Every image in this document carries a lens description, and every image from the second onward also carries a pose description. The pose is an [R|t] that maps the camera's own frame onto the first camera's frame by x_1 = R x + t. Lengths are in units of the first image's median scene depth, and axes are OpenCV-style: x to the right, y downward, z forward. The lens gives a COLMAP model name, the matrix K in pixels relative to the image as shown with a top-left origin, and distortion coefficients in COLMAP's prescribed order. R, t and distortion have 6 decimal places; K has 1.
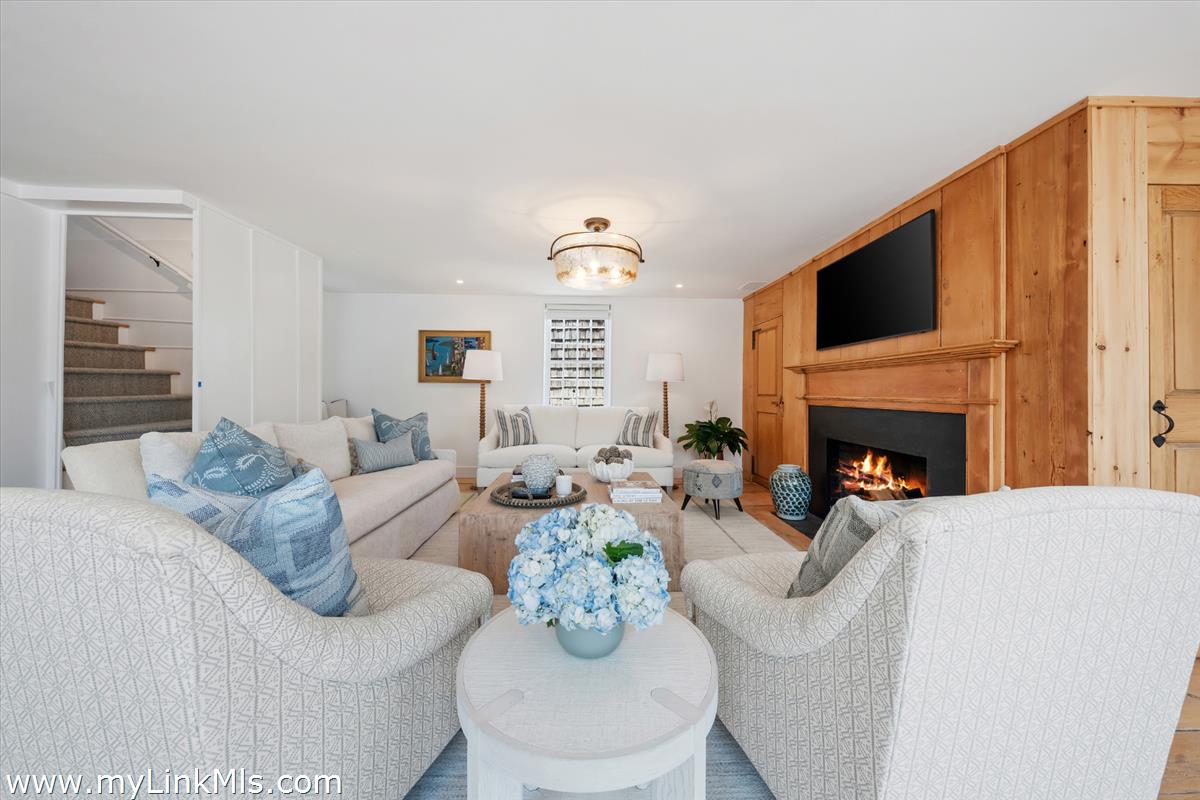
lens RADIAL K [[415.6, 0, 600.0], [0, 415.6, 400.0], [0, 0, 1]] dist [0.001172, 0.000066]
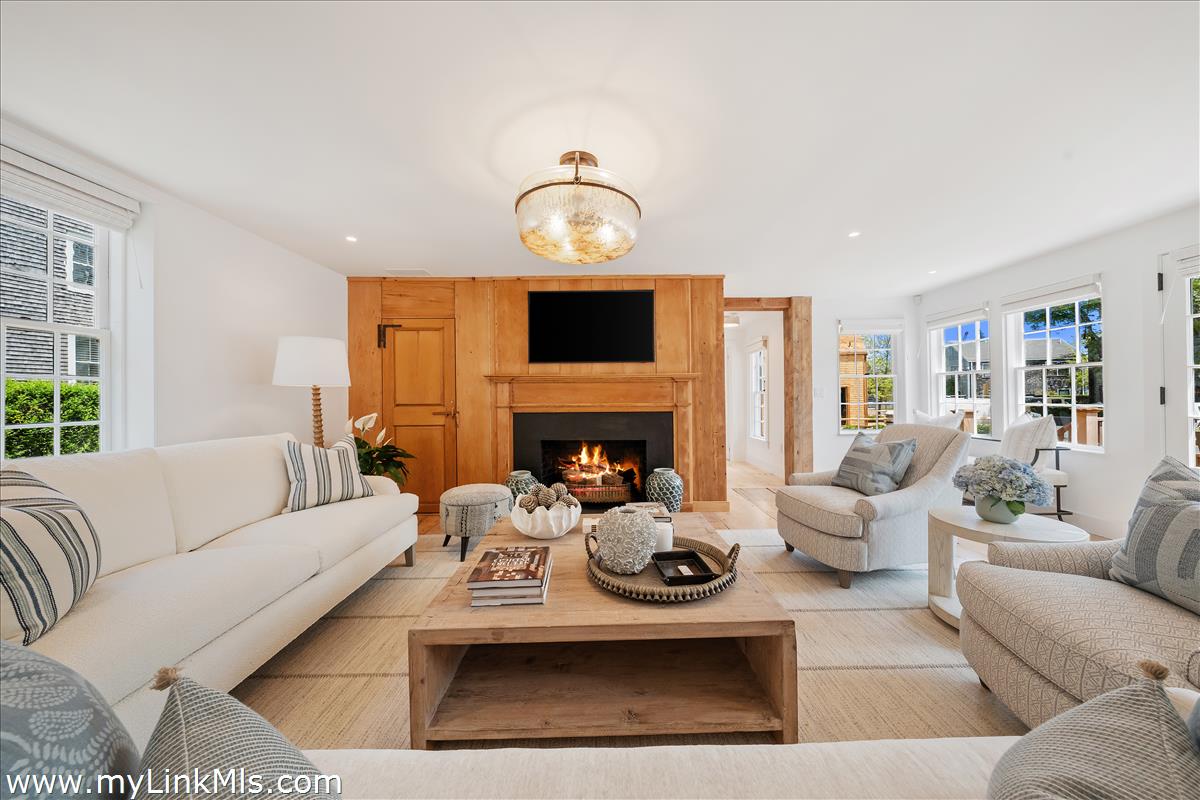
lens RADIAL K [[415.6, 0, 600.0], [0, 415.6, 400.0], [0, 0, 1]] dist [0.001172, 0.000066]
pose [[0.034514, -0.003907, 0.999397, -0.765970], [0.027099, 0.999628, 0.002972, -0.025292], [-0.999037, 0.026980, 0.034607, 1.028528]]
